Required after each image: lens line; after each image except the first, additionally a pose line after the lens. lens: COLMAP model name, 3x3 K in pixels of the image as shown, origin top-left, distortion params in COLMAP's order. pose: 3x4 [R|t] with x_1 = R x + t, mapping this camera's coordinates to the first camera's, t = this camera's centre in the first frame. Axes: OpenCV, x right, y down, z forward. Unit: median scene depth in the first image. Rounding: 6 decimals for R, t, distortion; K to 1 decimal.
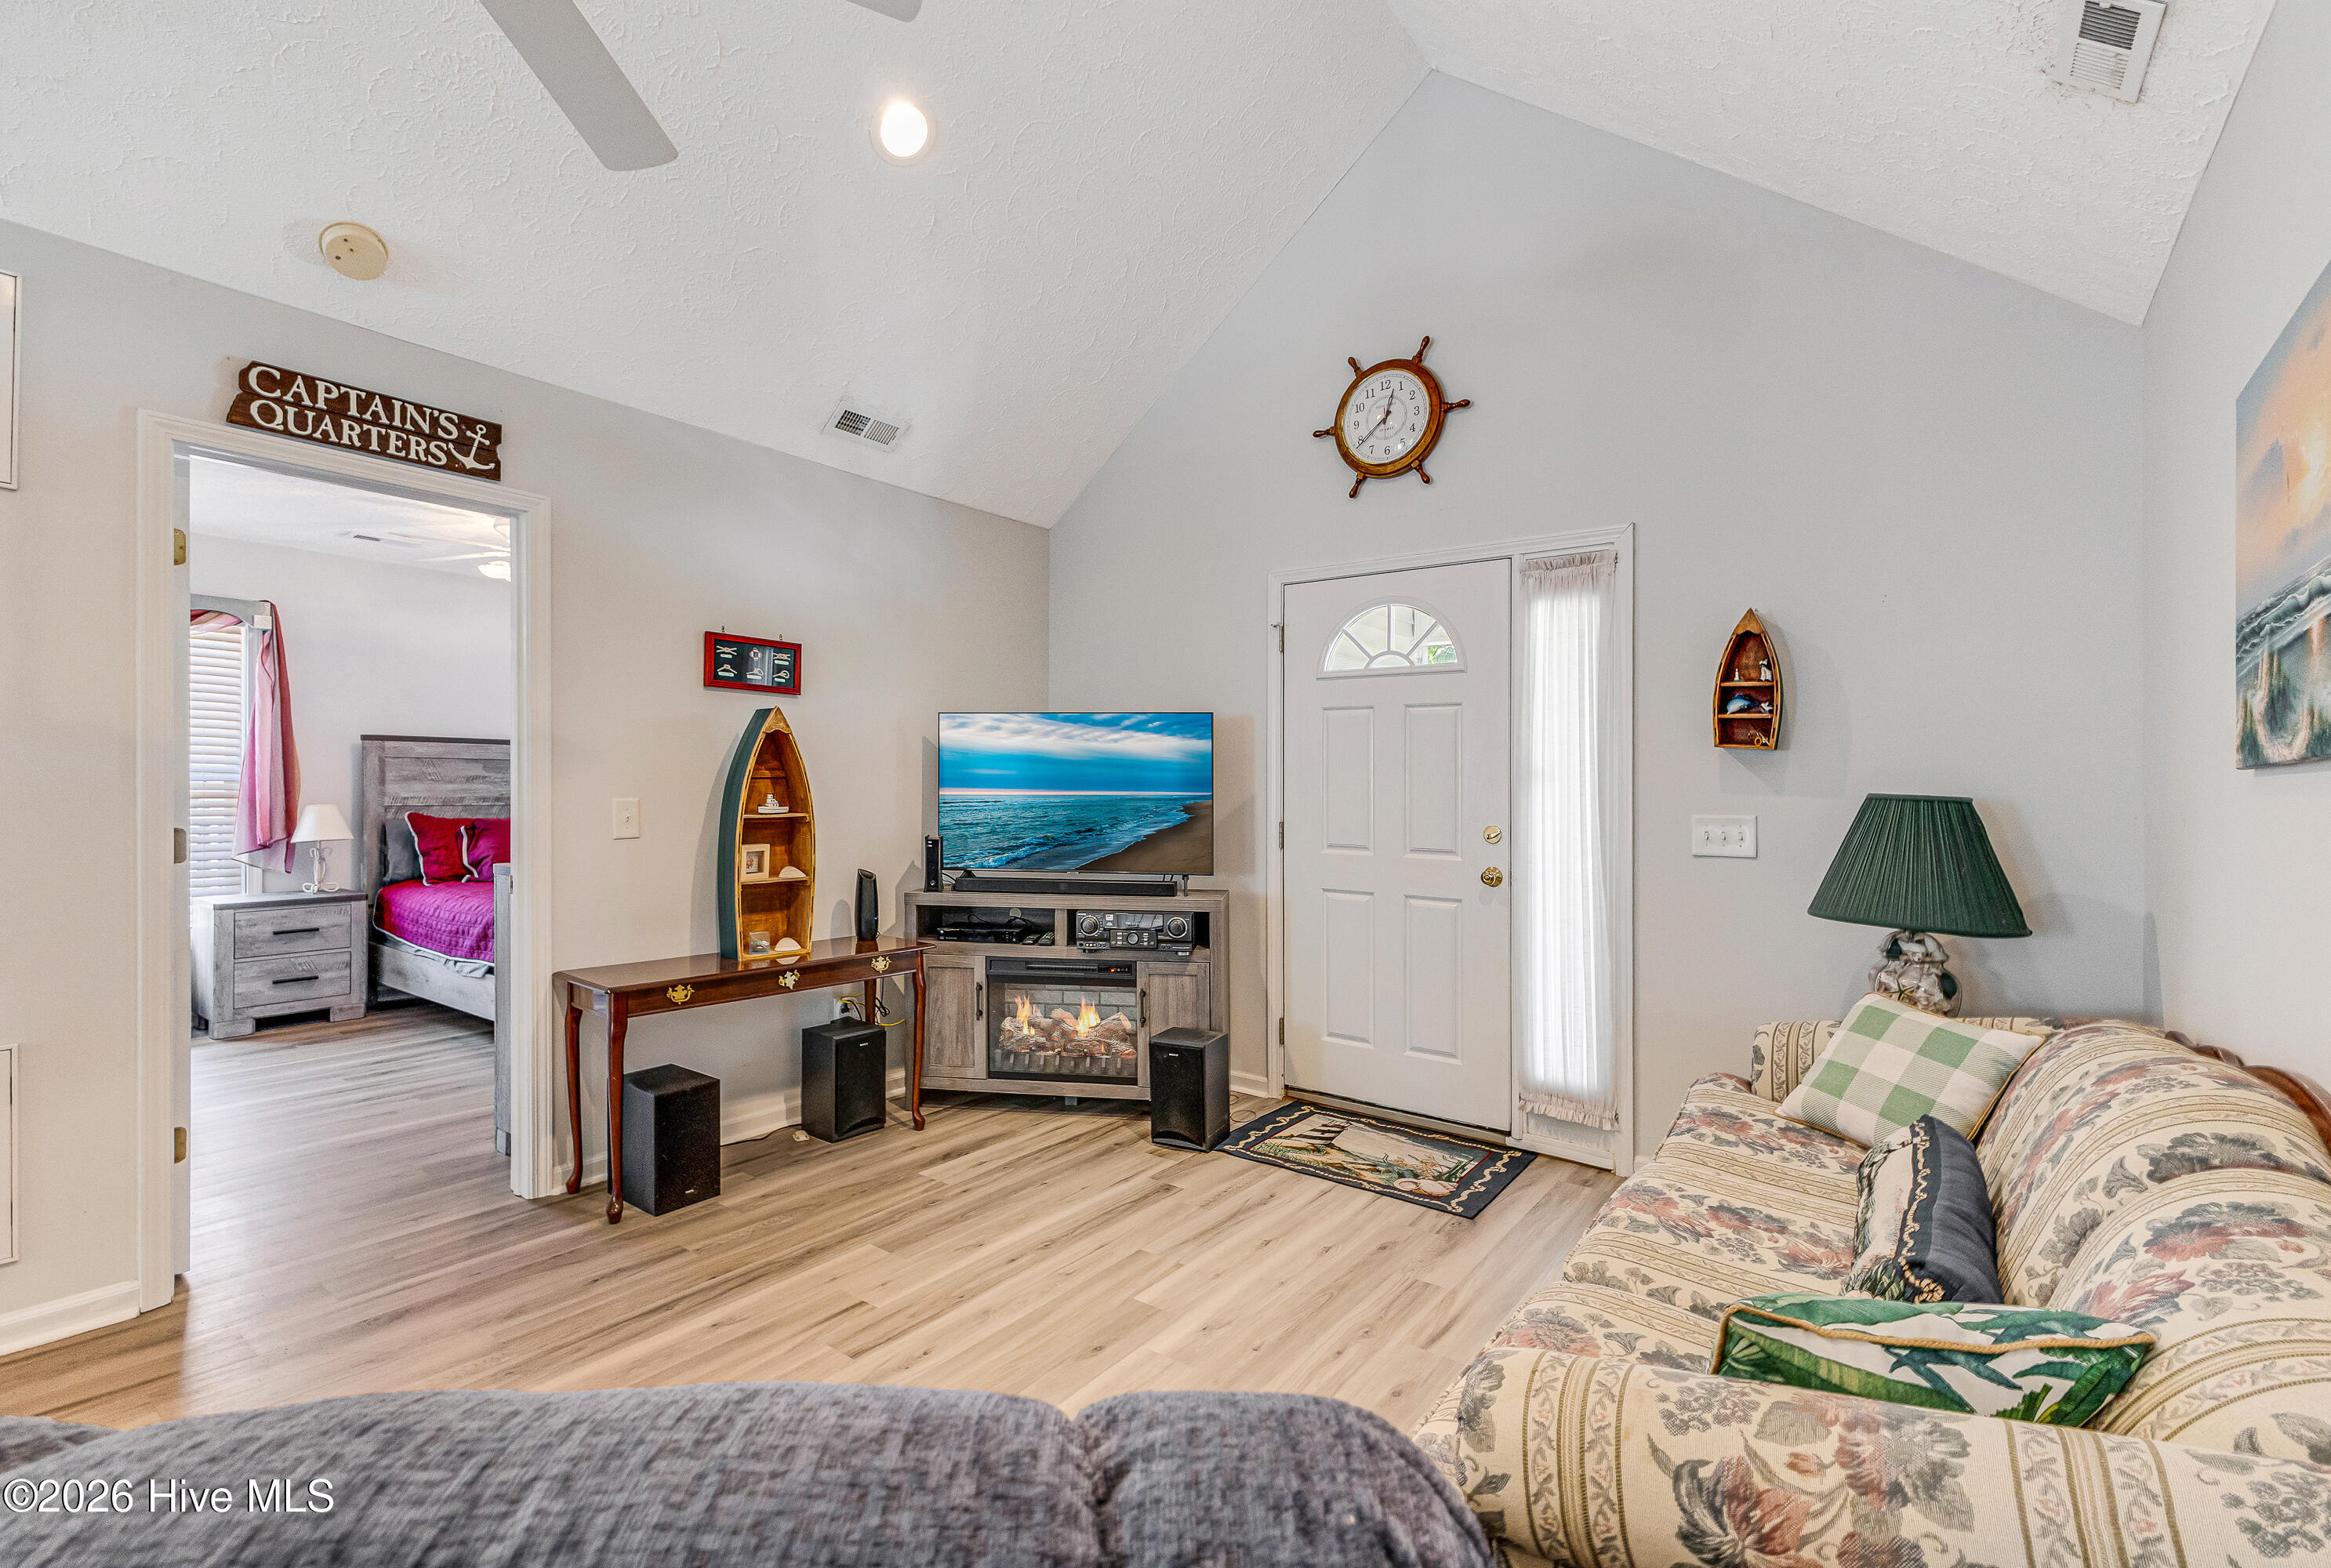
lens RADIAL K [[1032.9, 0, 1155.3], [0, 1032.9, 786.2], [0, 0, 1]] dist [0.007677, -0.002889]
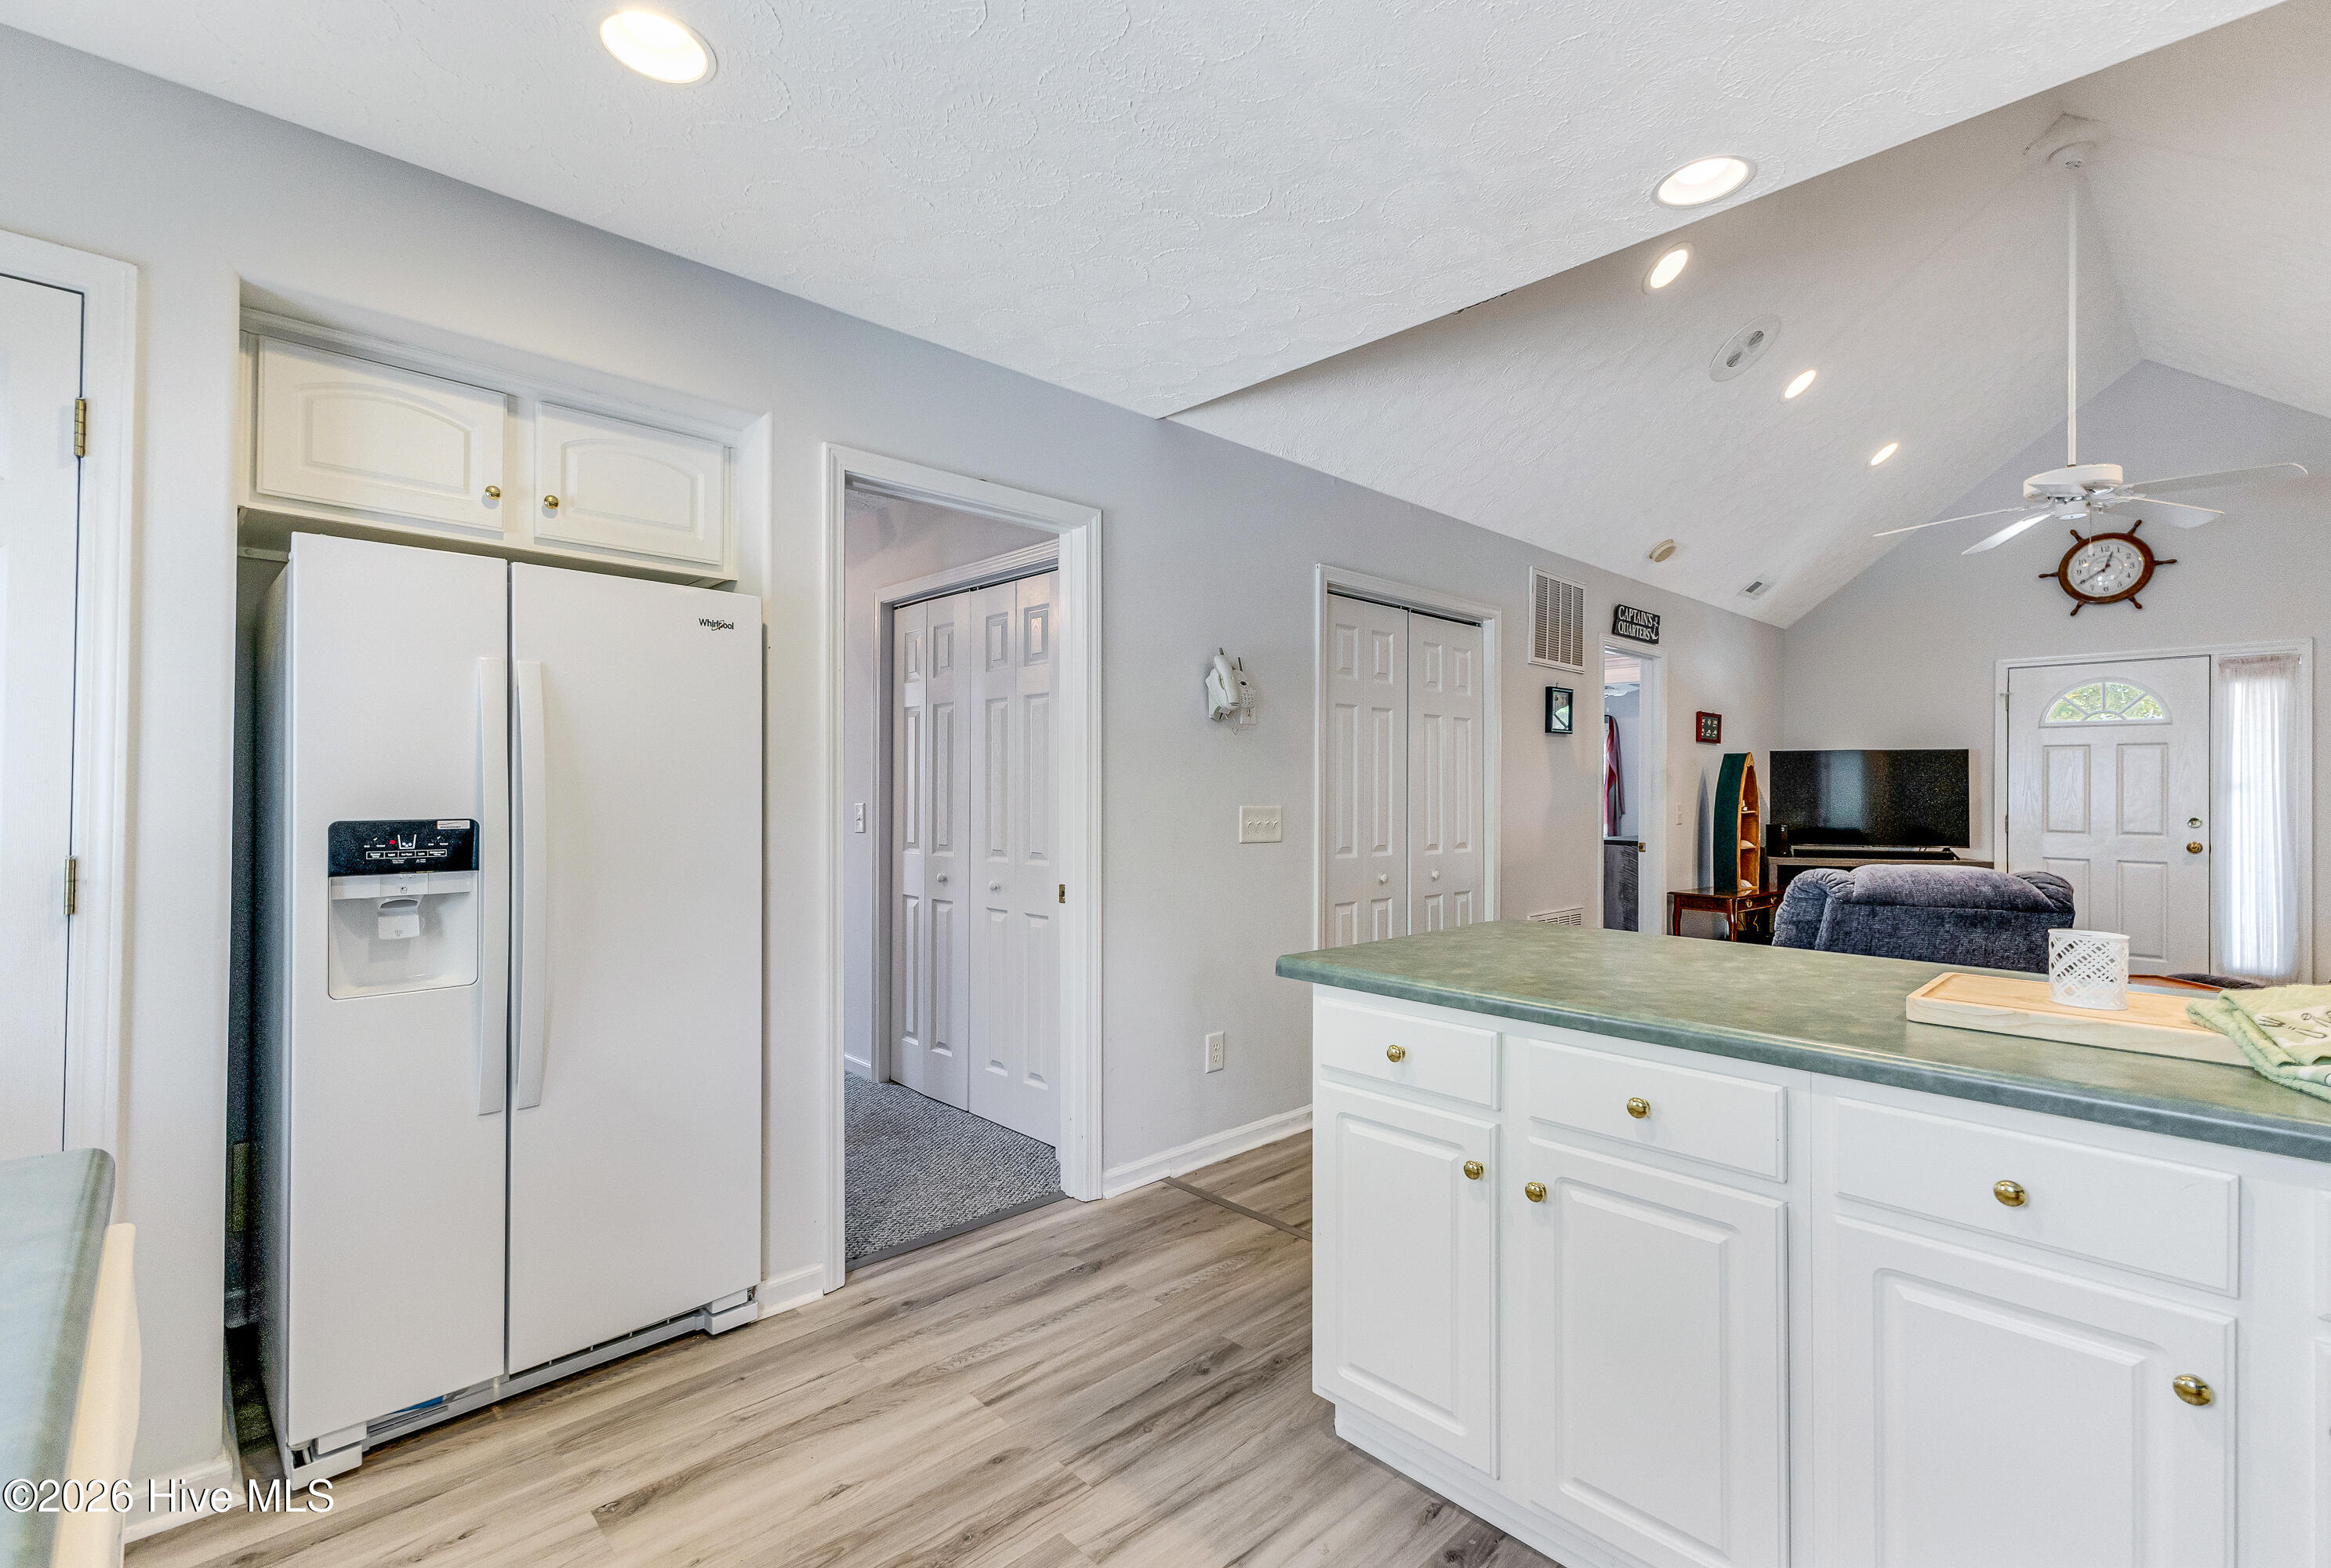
lens RADIAL K [[1032.9, 0, 1162.2], [0, 1032.9, 784.0], [0, 0, 1]] dist [0.007677, -0.002889]
pose [[0.982264, -0.007207, -0.187364, -0.972981], [0.005555, 0.999941, -0.009341, -0.009418], [0.187420, 0.008134, 0.982246, -0.921849]]
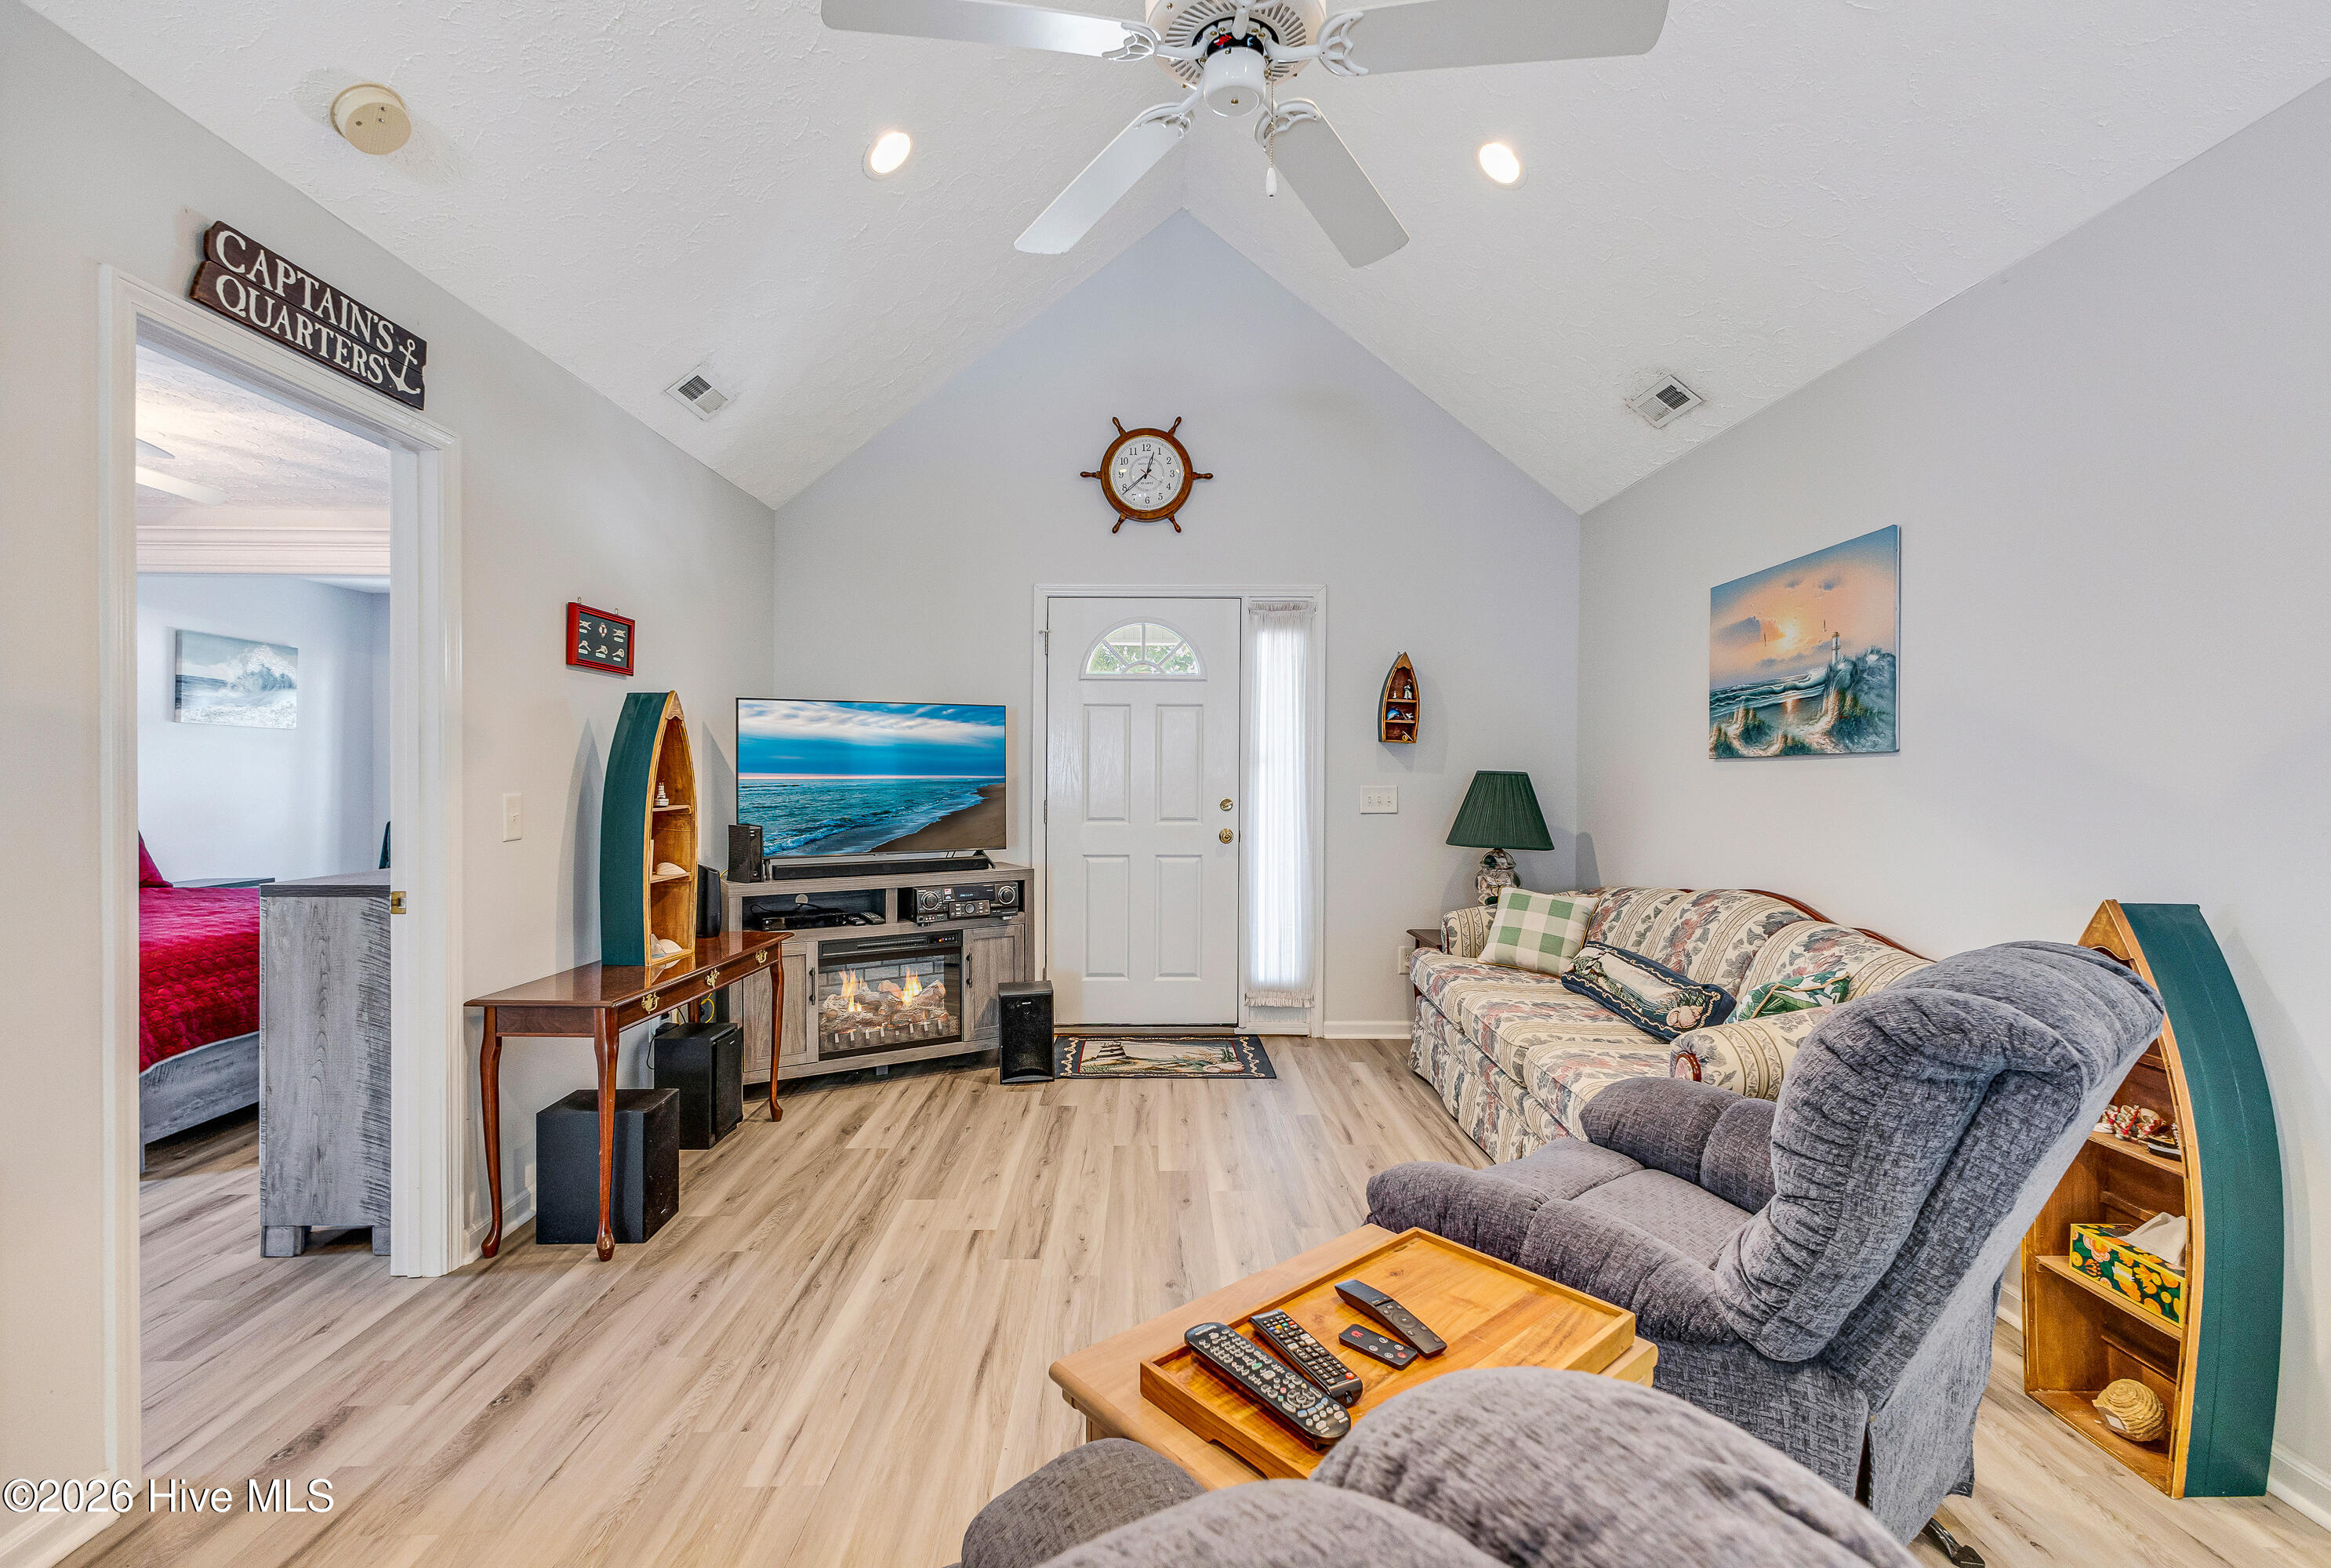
lens RADIAL K [[1032.9, 0, 1175.1], [0, 1032.9, 782.7], [0, 0, 1]] dist [0.007677, -0.002889]
pose [[0.792102, -0.019066, 0.610090, -0.540758], [0.007940, 0.999749, 0.020935, -0.009266], [-0.610337, -0.011739, 0.792055, -0.015977]]
